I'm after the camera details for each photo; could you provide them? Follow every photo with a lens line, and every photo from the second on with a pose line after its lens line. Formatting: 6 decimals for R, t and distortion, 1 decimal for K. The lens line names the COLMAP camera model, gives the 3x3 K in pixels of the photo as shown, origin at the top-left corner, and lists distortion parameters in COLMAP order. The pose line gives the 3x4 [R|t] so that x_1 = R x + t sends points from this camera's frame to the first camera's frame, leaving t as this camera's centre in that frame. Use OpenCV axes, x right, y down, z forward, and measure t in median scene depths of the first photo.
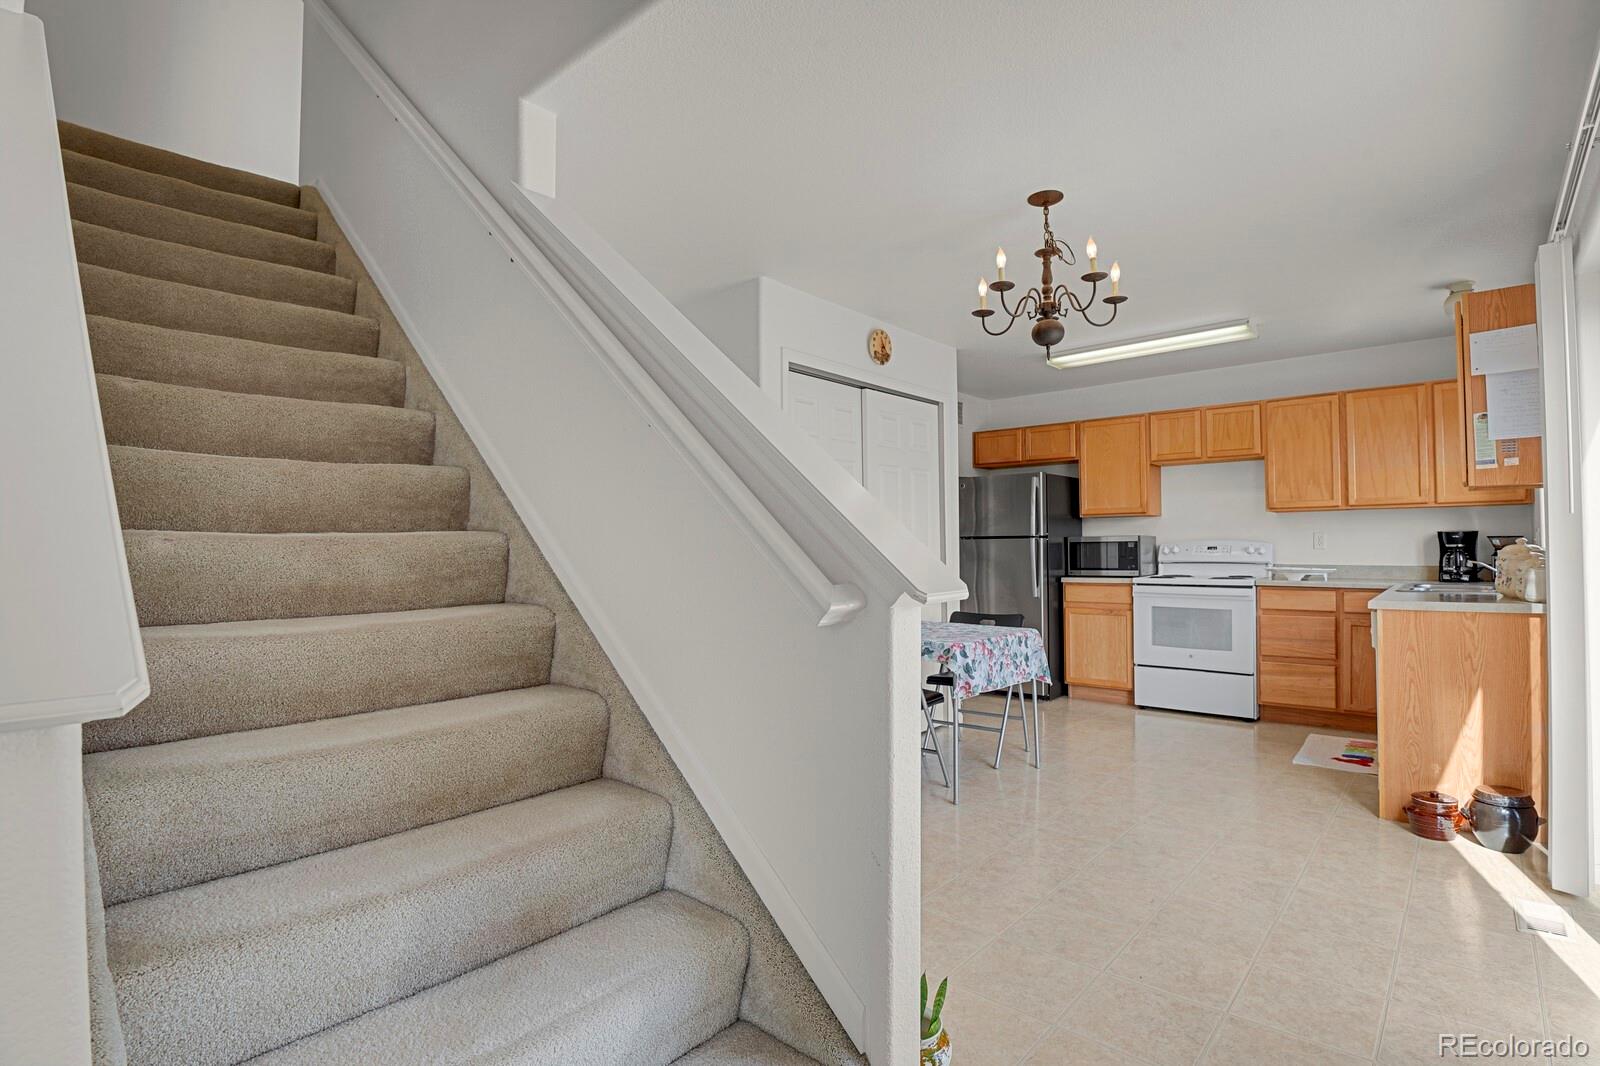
lens RADIAL K [[806.2, 0, 796.5], [0, 806.2, 535.3], [0, 0, 1]] dist [-0.034074, 0.000186]
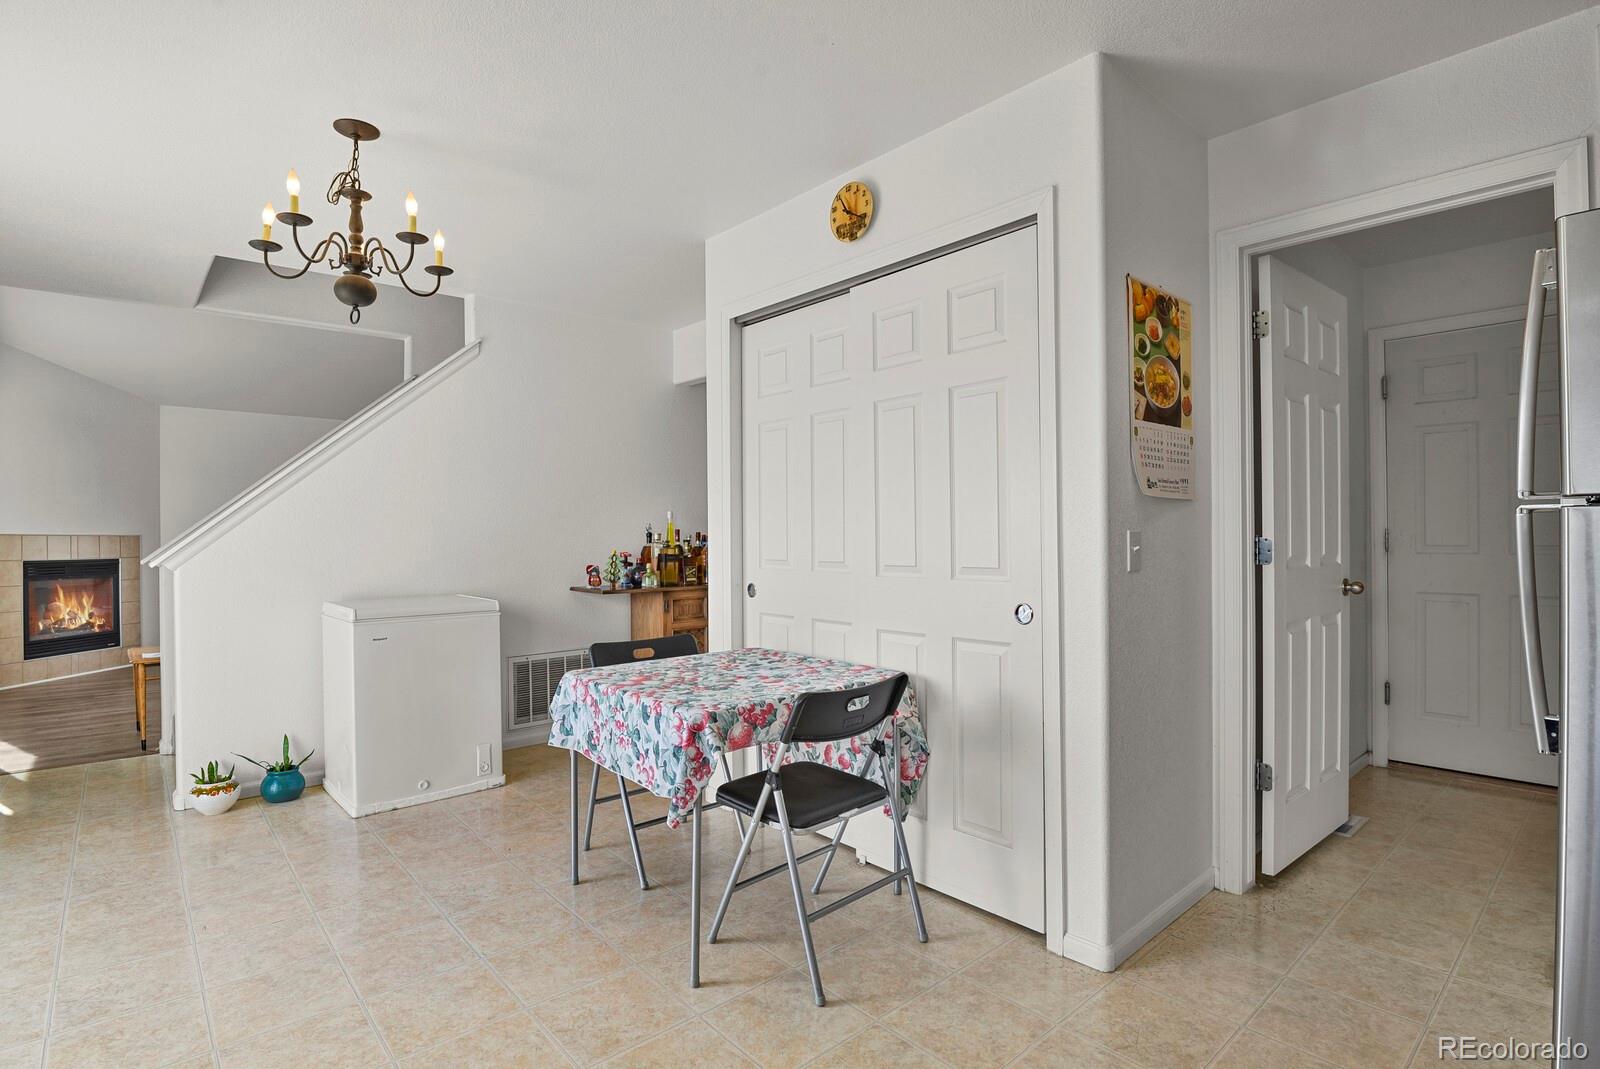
lens RADIAL K [[806.2, 0, 800.4], [0, 806.2, 539.1], [0, 0, 1]] dist [-0.034074, 0.000186]
pose [[-0.145114, 0.011035, -0.989353, 0.509182], [0.014111, 0.999859, 0.009082, 0.005051], [0.989314, -0.012642, -0.145249, 0.747296]]
